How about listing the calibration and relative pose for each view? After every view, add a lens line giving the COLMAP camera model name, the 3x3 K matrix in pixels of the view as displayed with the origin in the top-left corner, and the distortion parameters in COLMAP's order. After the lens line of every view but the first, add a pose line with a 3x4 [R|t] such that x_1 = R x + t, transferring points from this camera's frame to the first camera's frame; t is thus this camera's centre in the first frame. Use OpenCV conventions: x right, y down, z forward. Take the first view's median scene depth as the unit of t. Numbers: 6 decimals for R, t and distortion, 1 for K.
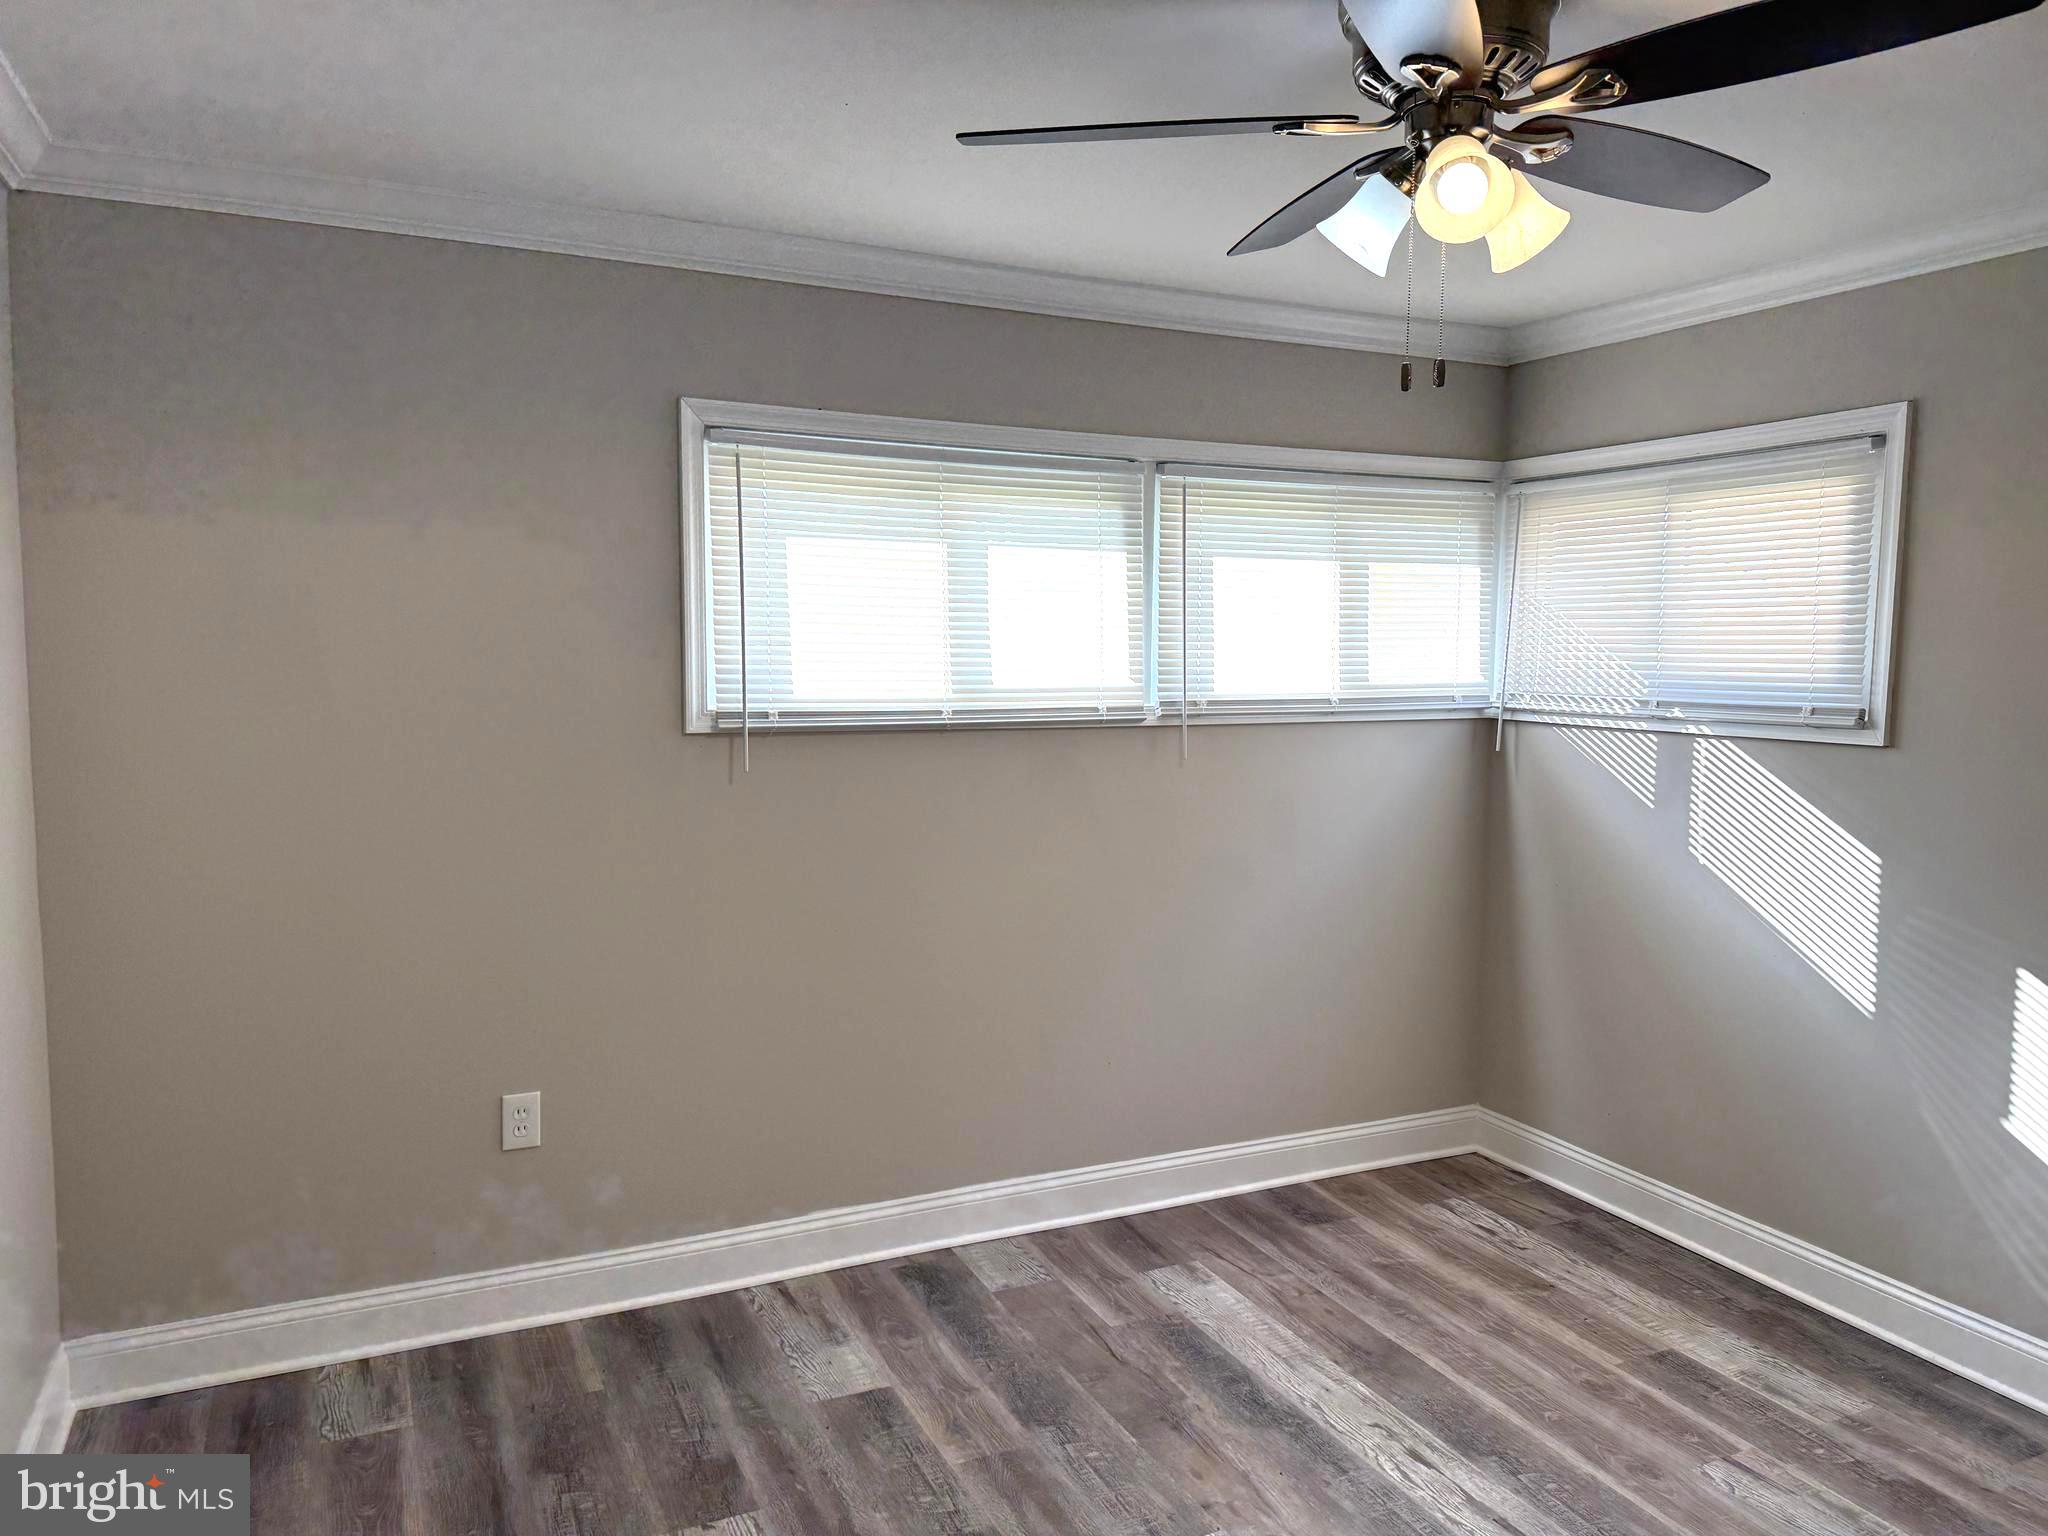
lens RADIAL K [[1469.9, 0, 1021.1], [0, 1469.9, 796.3], [0, 0, 1]] dist [0.009220, 0.003634]
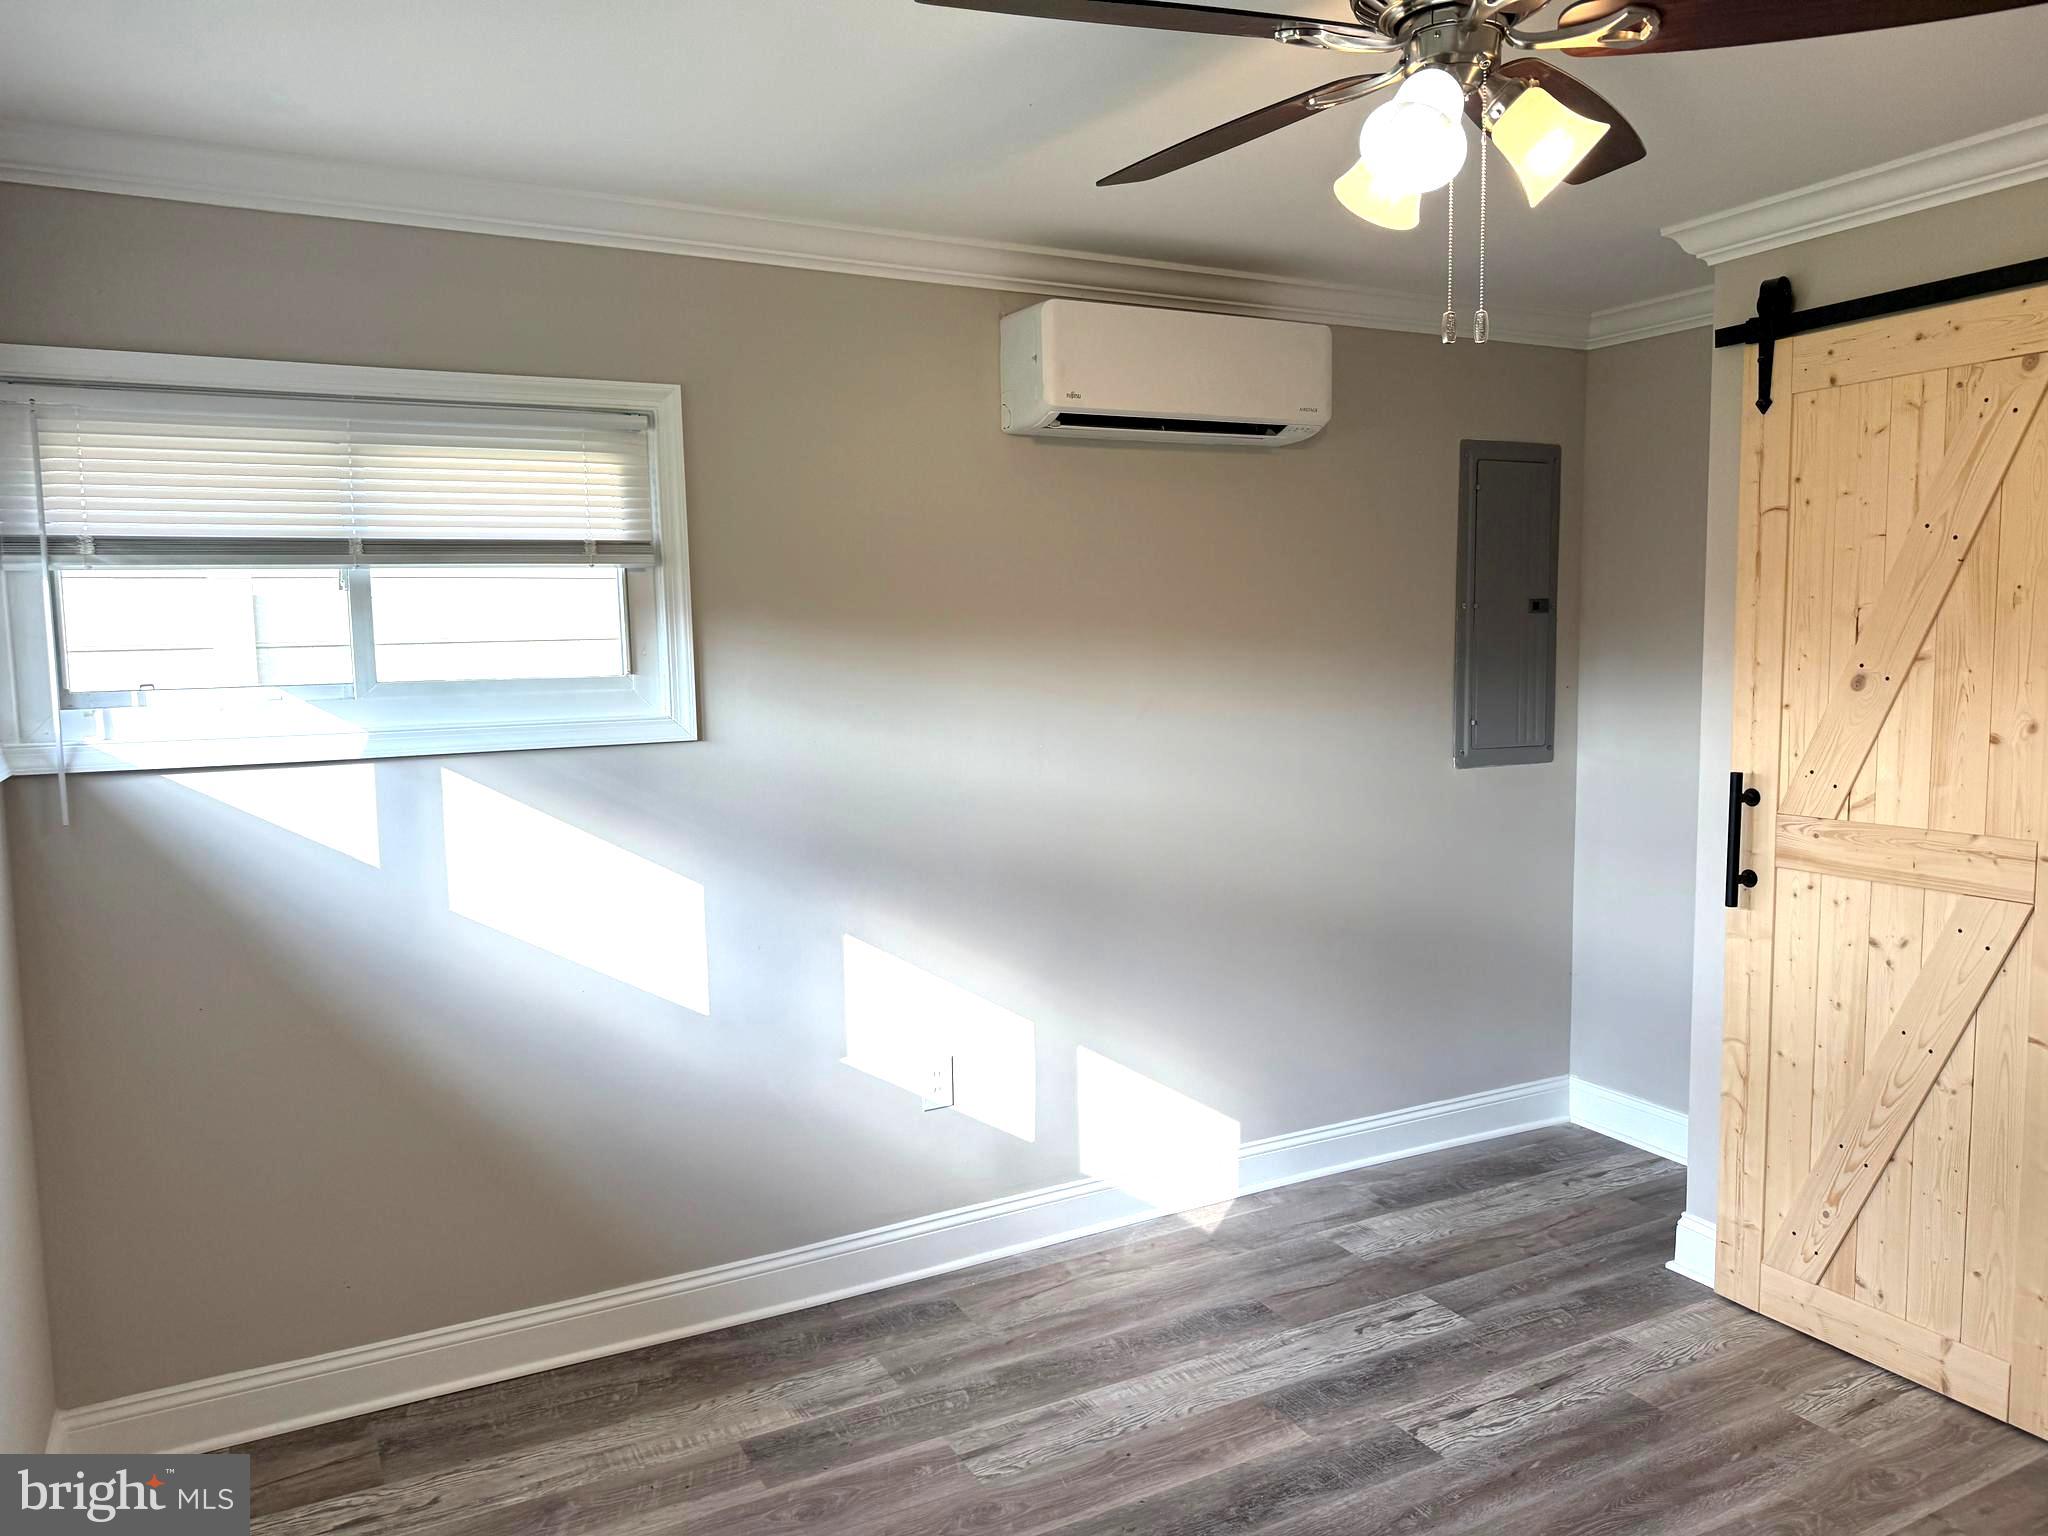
lens RADIAL K [[1469.9, 0, 1021.1], [0, 1469.9, 796.3], [0, 0, 1]] dist [0.009220, 0.003634]
pose [[-0.054948, -0.122417, 0.990957, -0.393200], [0.123880, 0.983952, 0.128420, -0.095467], [-0.990775, 0.129816, -0.038901, 0.831222]]
